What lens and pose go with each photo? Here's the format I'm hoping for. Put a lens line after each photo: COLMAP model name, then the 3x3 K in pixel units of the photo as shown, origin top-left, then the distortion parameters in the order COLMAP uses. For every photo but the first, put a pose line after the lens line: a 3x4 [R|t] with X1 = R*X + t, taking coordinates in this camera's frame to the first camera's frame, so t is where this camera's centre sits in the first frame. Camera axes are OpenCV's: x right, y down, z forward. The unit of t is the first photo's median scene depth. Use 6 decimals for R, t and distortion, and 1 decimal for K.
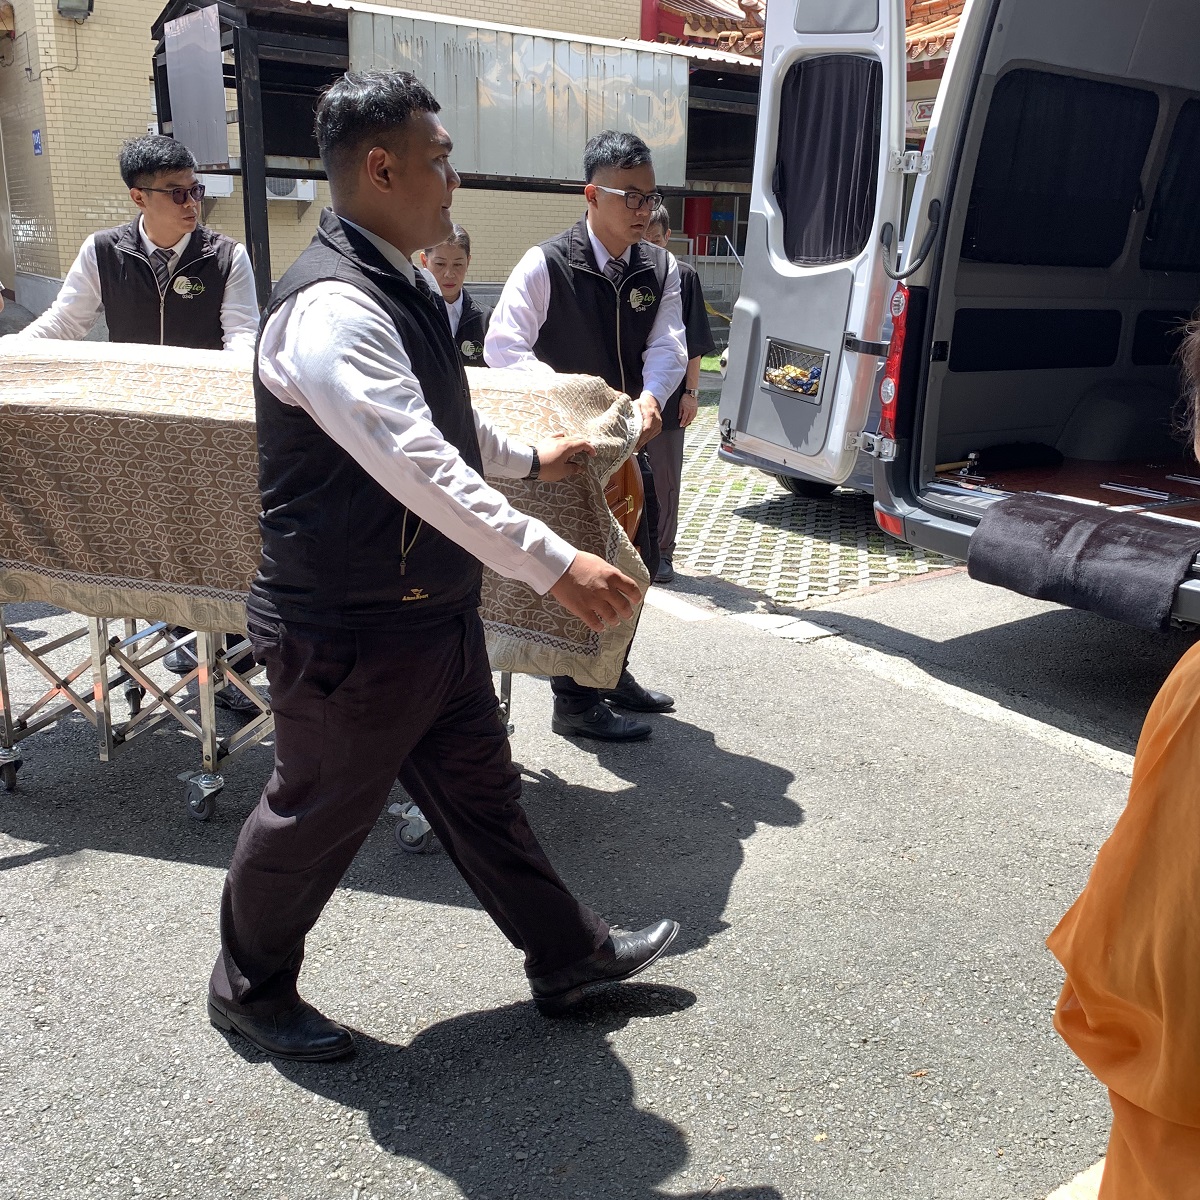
lens RADIAL K [[1220.8, 0, 604.6], [0, 1220.8, 584.4], [0, 0, 1]] dist [0.015923, 0.004555]
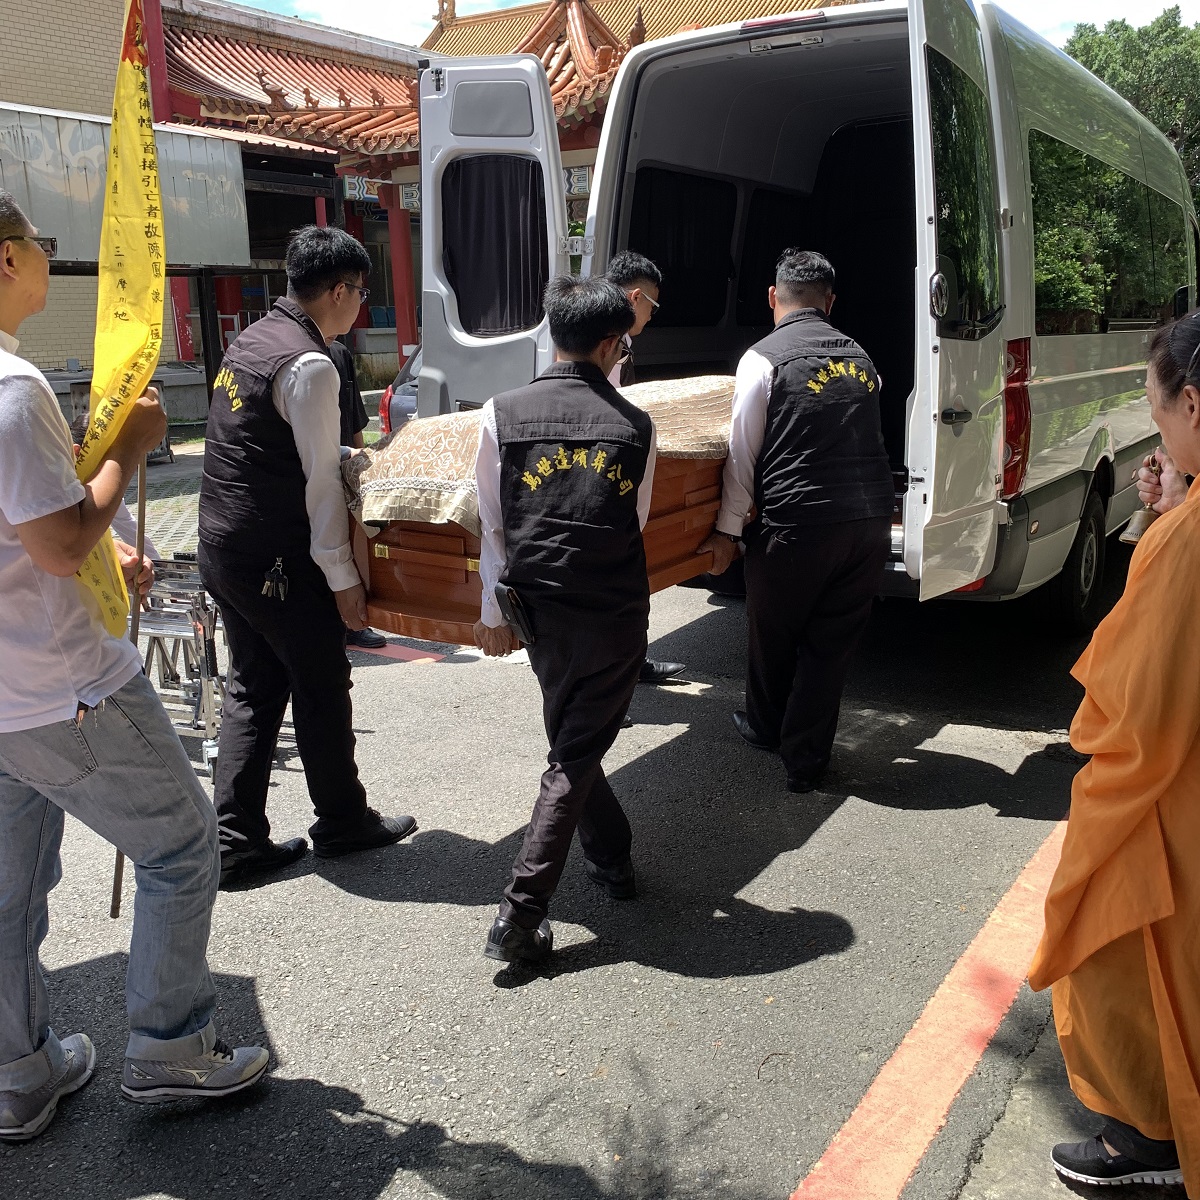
lens RADIAL K [[1165.0, 0, 600.0], [0, 1165.0, 600.0], [0, 0, 1]] dist [0.025010, 0.004963]
pose [[0.934819, -0.130826, 0.330149, -0.132622], [0.141036, 0.989979, -0.007052, 0.005619], [-0.325919, 0.053155, 0.943902, -0.051239]]
